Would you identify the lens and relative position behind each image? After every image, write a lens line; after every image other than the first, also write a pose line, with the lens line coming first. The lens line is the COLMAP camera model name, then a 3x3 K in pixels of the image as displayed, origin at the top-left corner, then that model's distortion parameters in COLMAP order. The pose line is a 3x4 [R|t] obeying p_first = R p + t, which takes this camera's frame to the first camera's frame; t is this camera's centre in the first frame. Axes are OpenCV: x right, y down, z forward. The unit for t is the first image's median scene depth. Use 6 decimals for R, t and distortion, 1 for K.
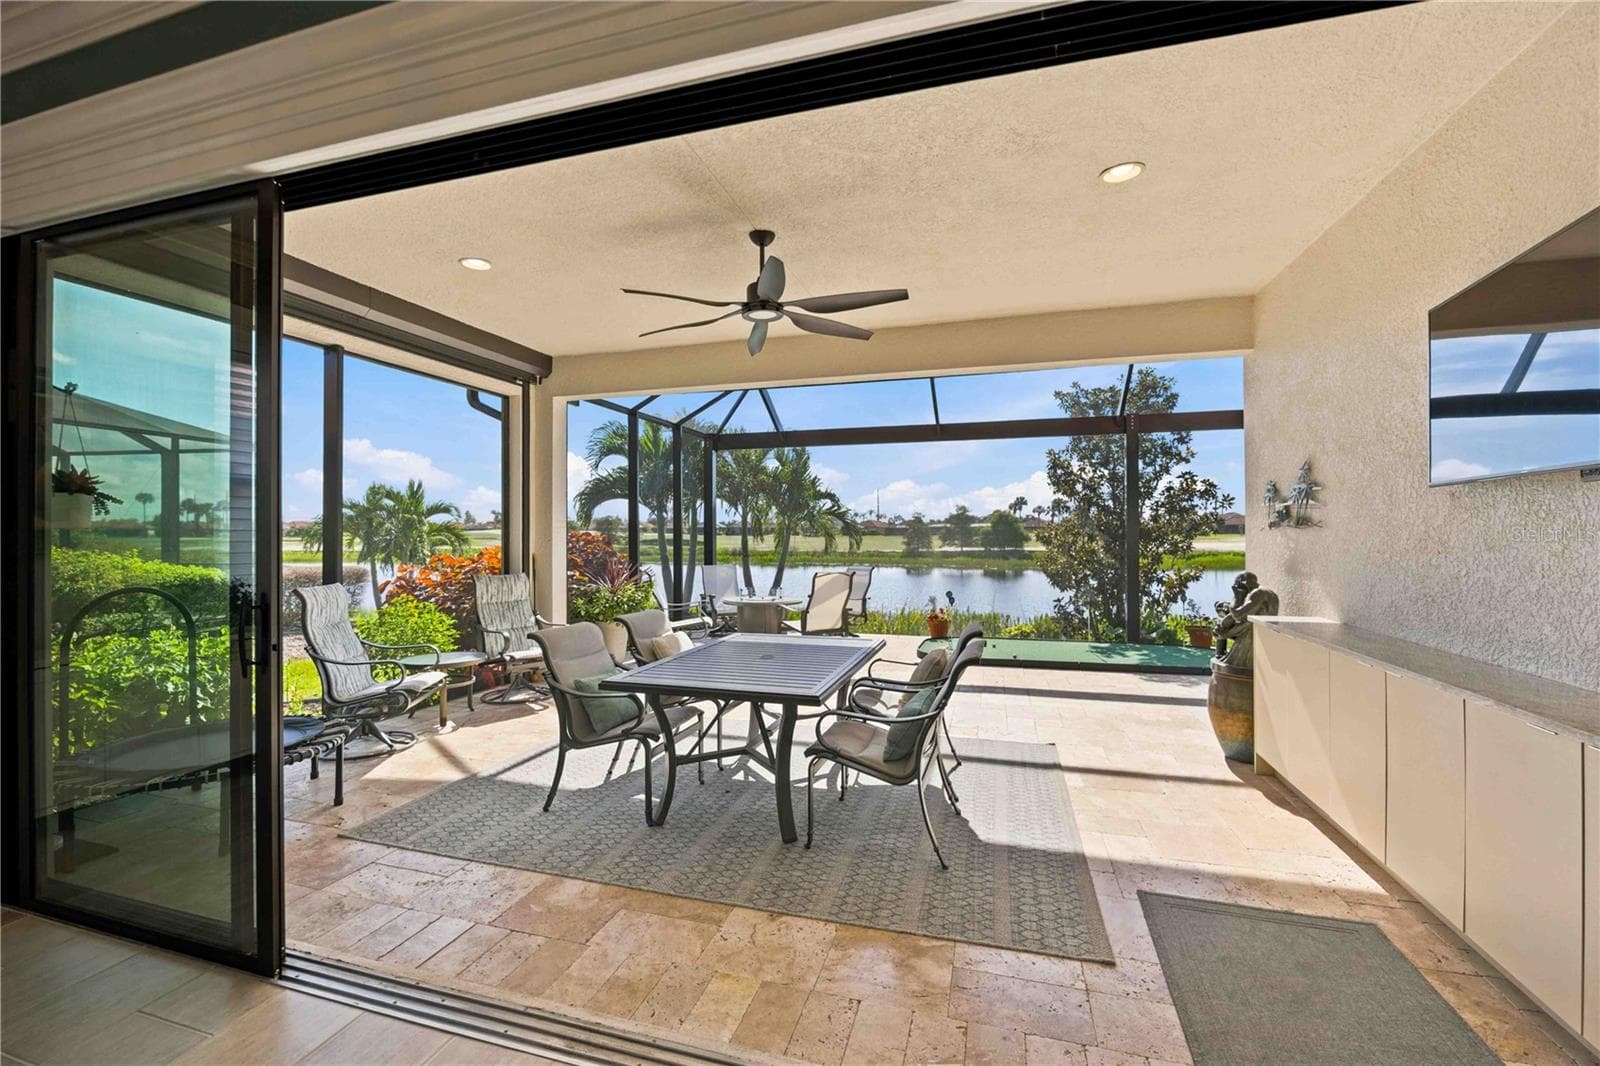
lens RADIAL K [[670.5, 0, 800.0], [0, 670.5, 533.0], [0, 0, 1]] dist [-0.012027, -0.000137]
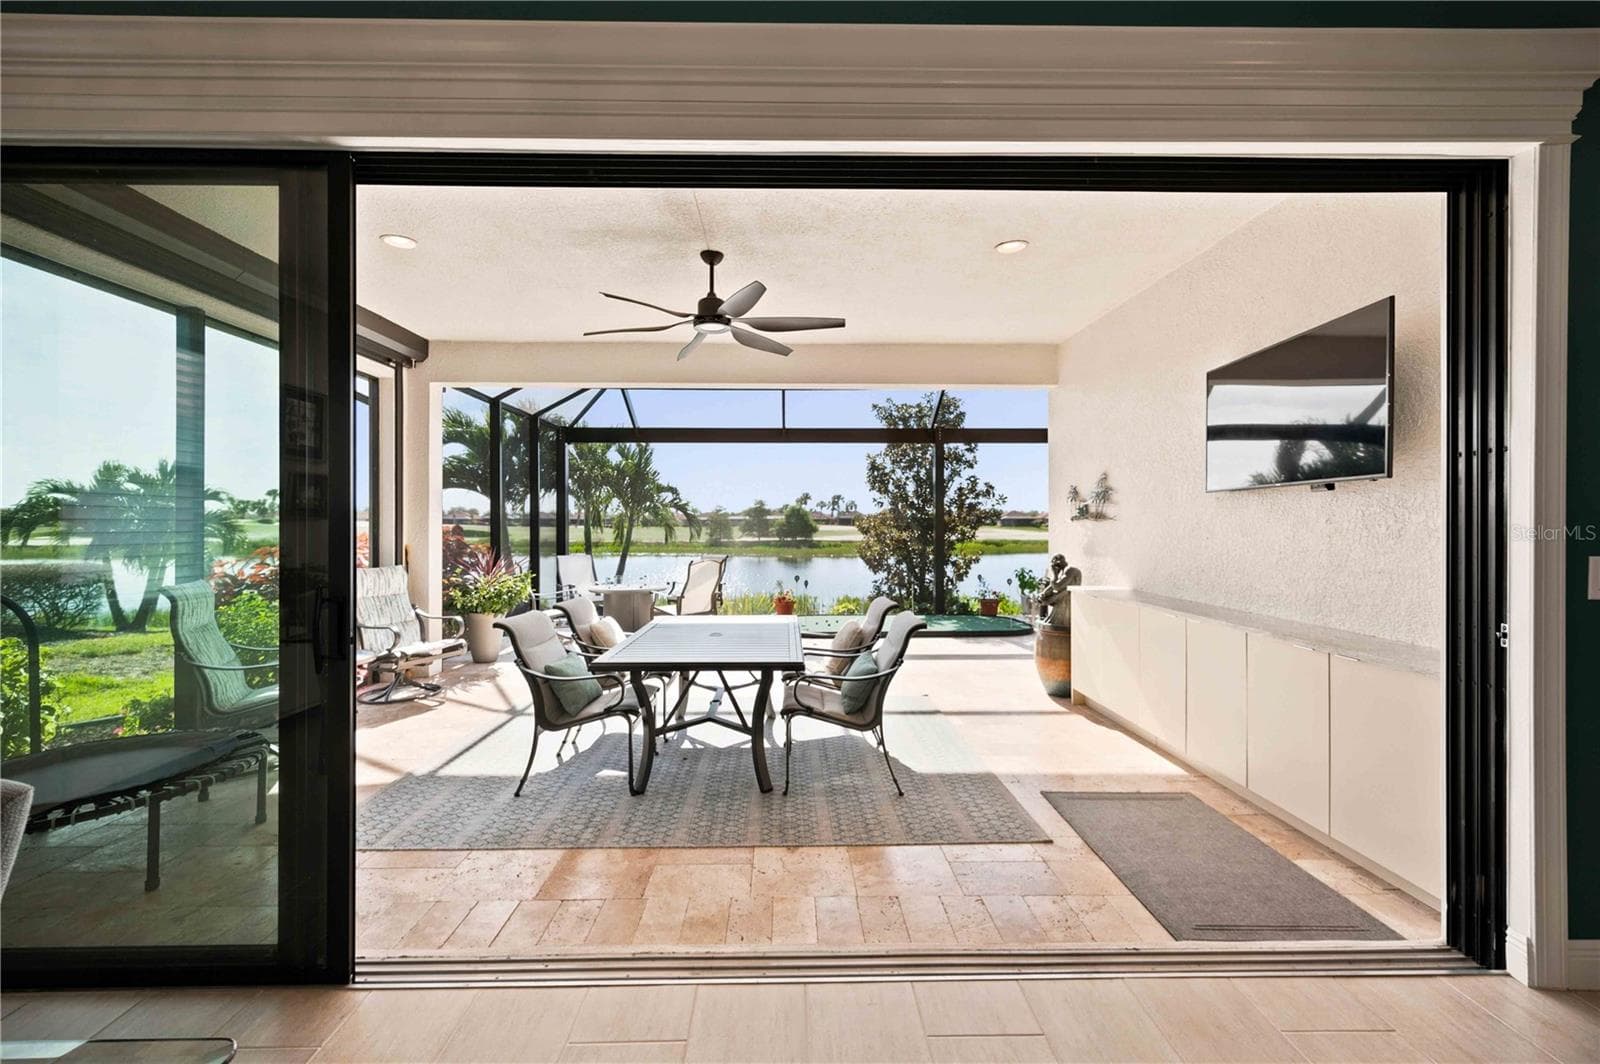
lens RADIAL K [[626.1, 0, 795.1], [0, 626.1, 526.4], [0, 0, 1]] dist [0.000885, 0.000079]
pose [[0.953529, 0.000945, 0.301300, -0.169189], [-0.001839, 0.999995, 0.002682, 0.001057], [-0.301296, -0.003111, 0.953526, -0.023804]]
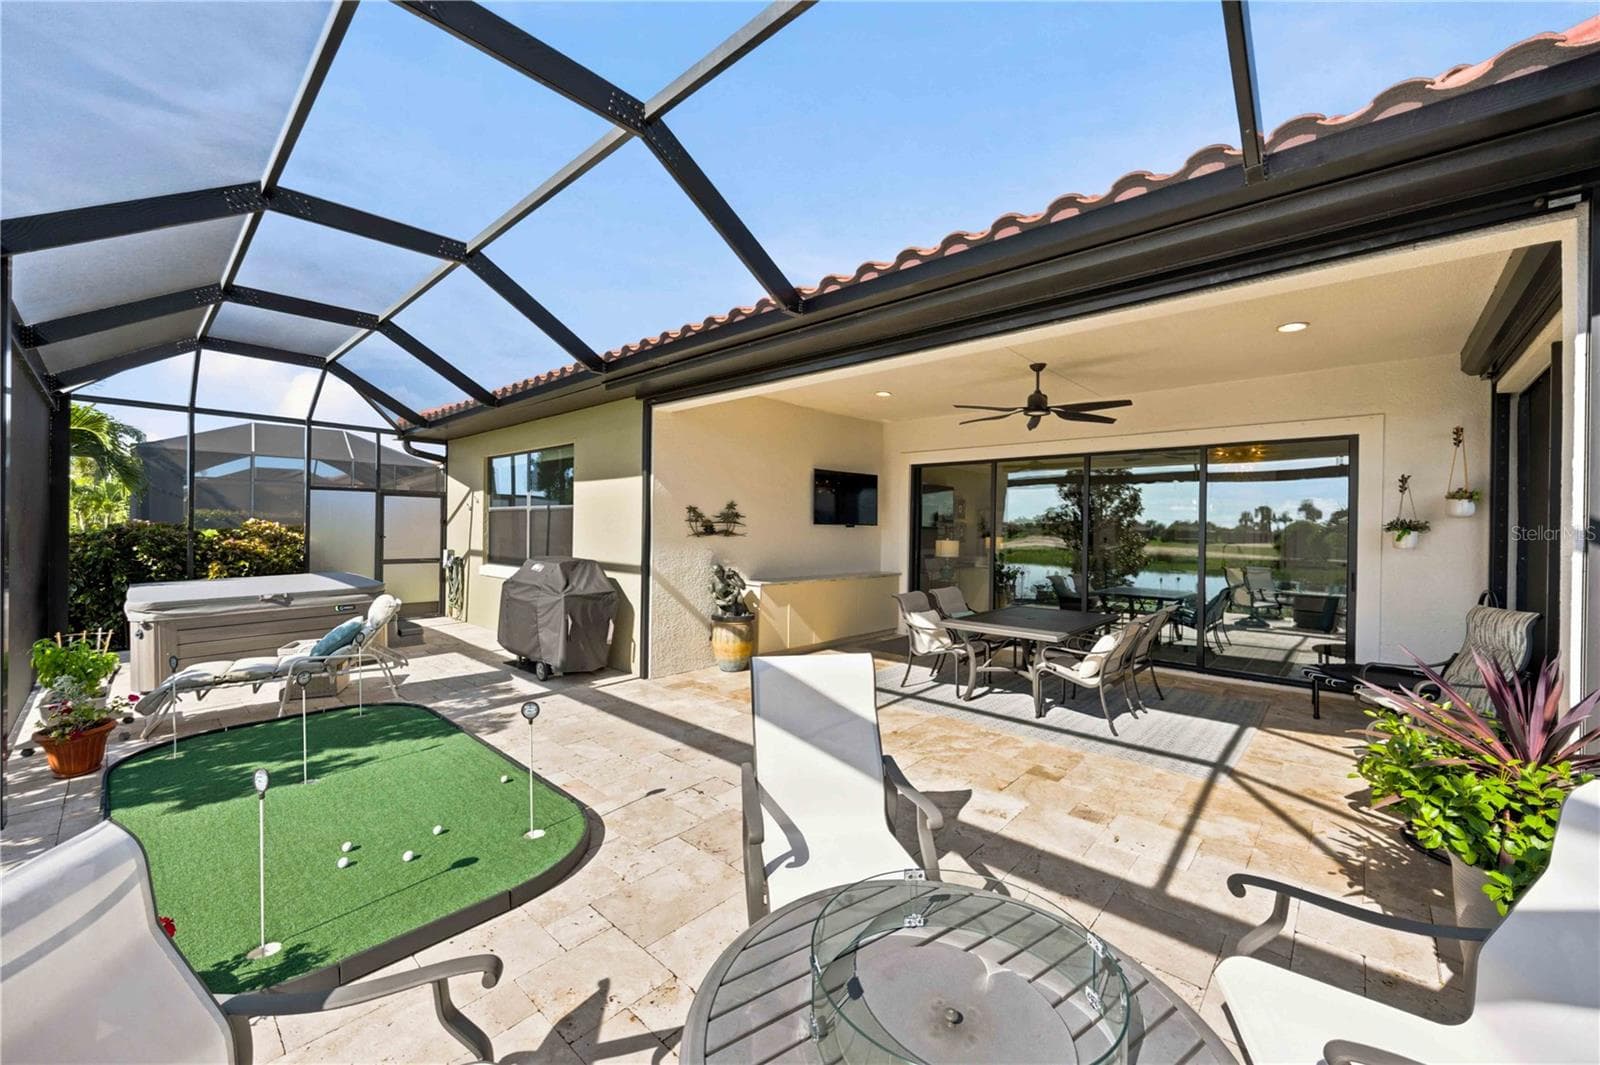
lens RADIAL K [[626.1, 0, 795.1], [0, 626.1, 526.9], [0, 0, 1]] dist [0.000885, 0.000079]
pose [[-0.899473, -0.010005, 0.436862, -0.142885], [-0.012628, 0.999915, -0.003100, -0.022890], [-0.436794, -0.008305, -0.899523, 1.895109]]
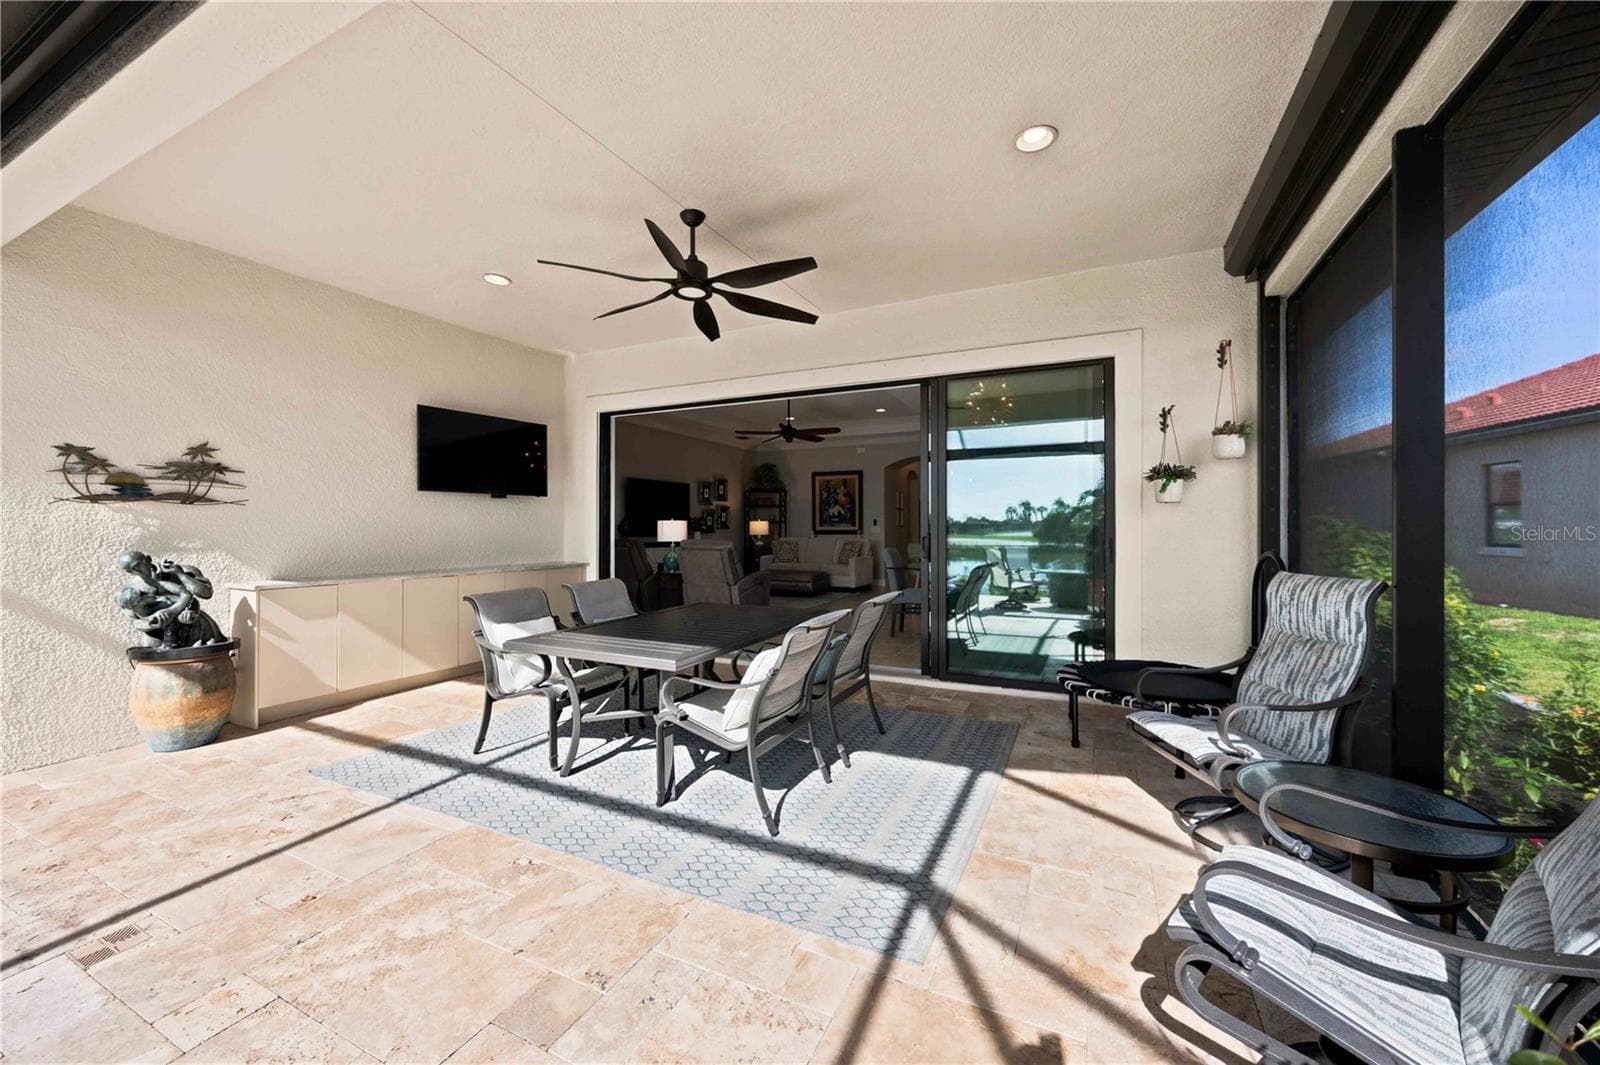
lens RADIAL K [[607.1, 0, 801.6], [0, 607.1, 525.3], [0, 0, 1]] dist [-0.000505, 0.000013]
pose [[-0.986189, 0.004676, 0.165557, -0.268317], [0.003864, 0.999979, -0.005225, 0.026401], [-0.165577, -0.004514, -0.986186, 1.354517]]
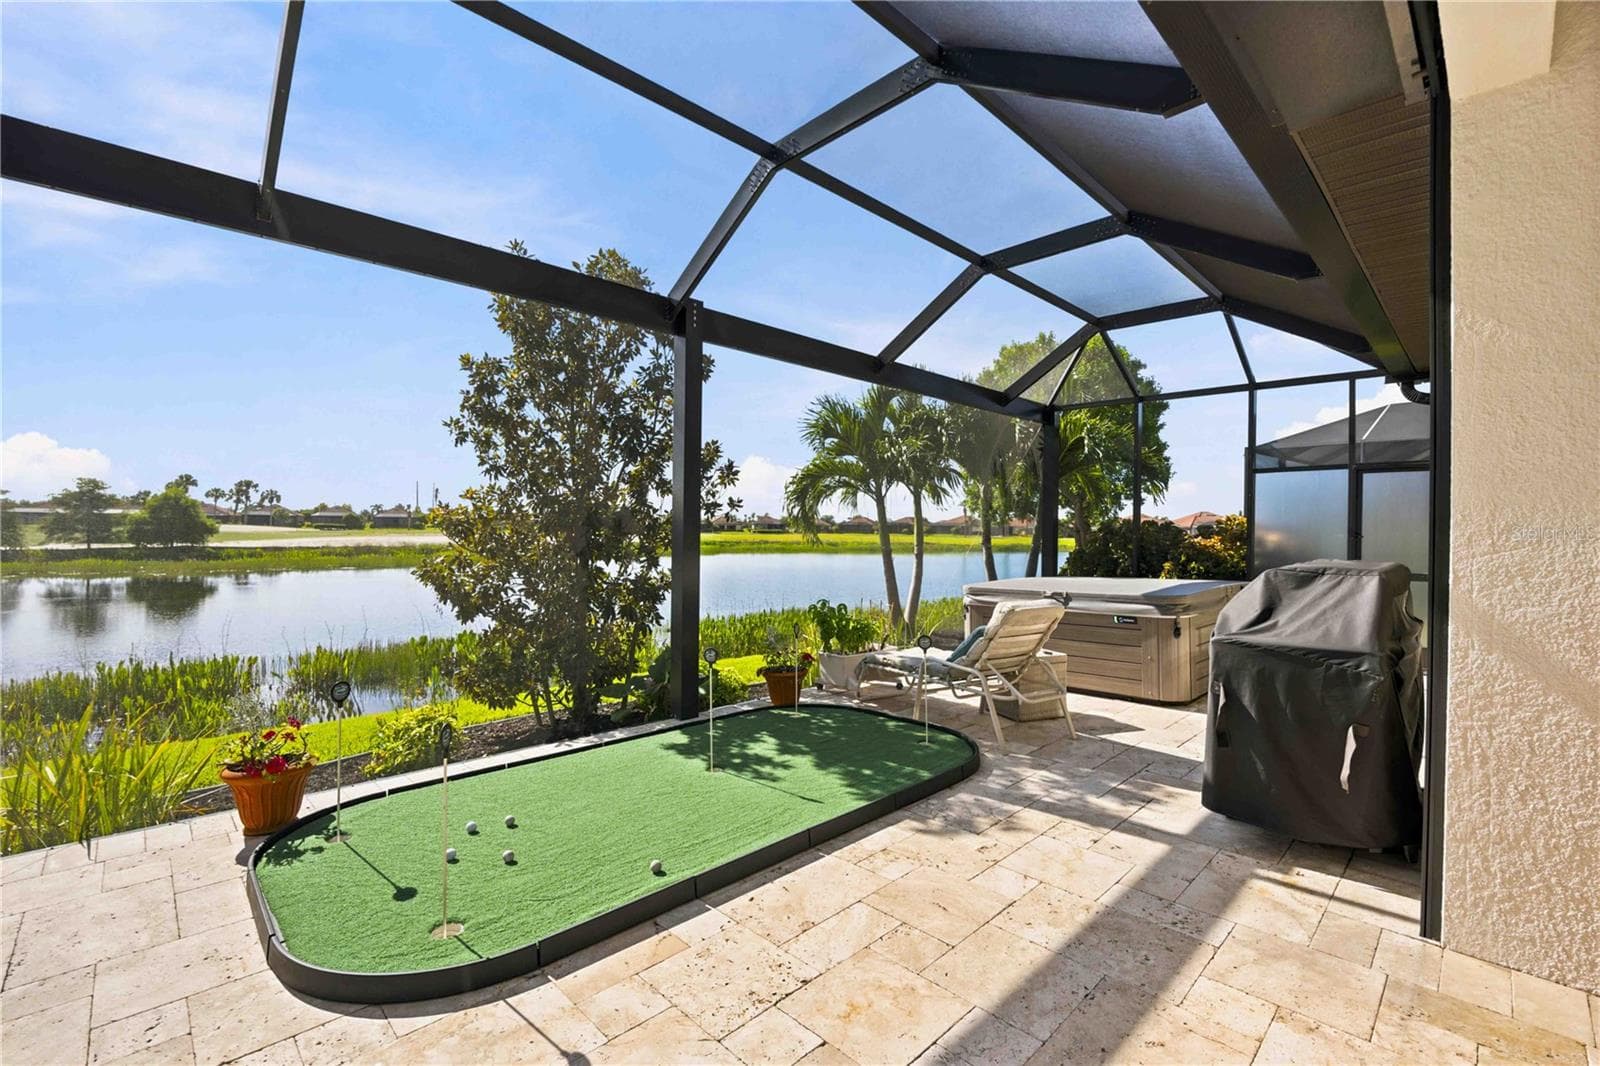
lens RADIAL K [[691.4, 0, 800.0], [0, 691.4, 533.0], [0, 0, 1]] dist [-0.016214, 0.000274]
pose [[0.488368, 0.004061, 0.872629, 0.071616], [-0.012155, 0.999924, 0.002149, 0.019796], [-0.872553, -0.011657, 0.488380, 1.077914]]
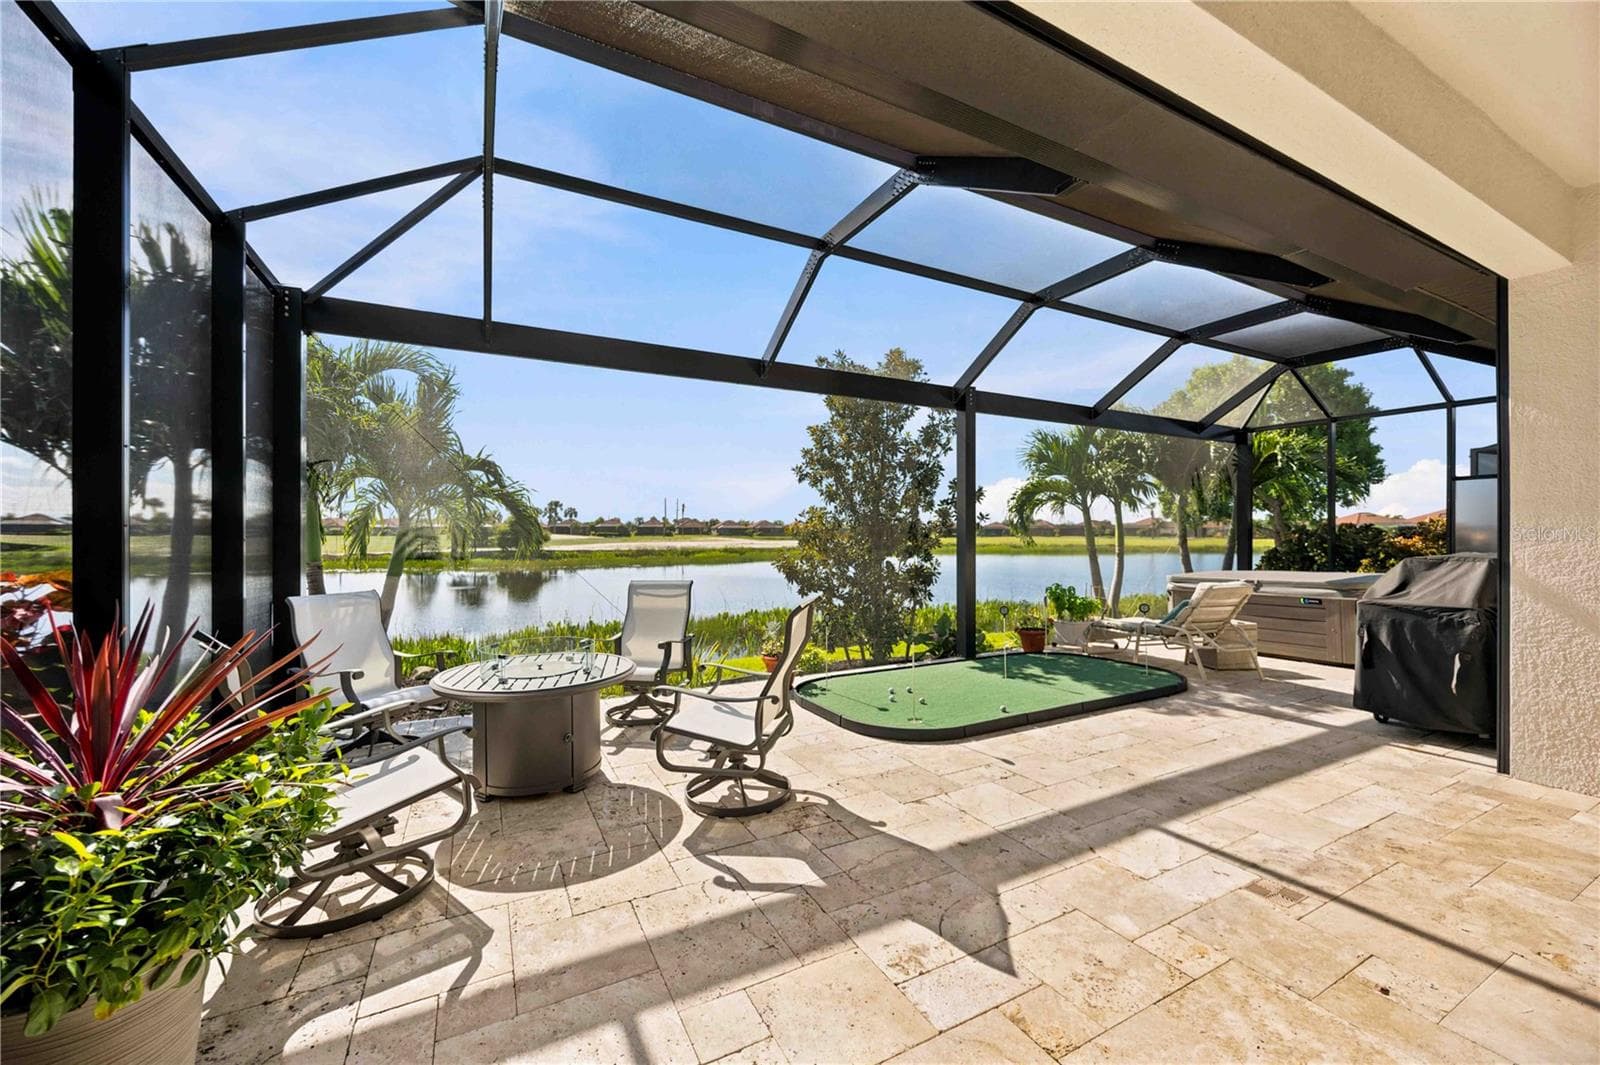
lens RADIAL K [[610.0, 0, 794.9], [0, 610.0, 531.1], [0, 0, 1]] dist [-0.000080, -0.000220]
pose [[0.720642, 0.005945, 0.693282, -0.349355], [-0.002575, 0.999979, -0.005898, 0.018799], [-0.693303, 0.002465, 0.720642, 0.993497]]
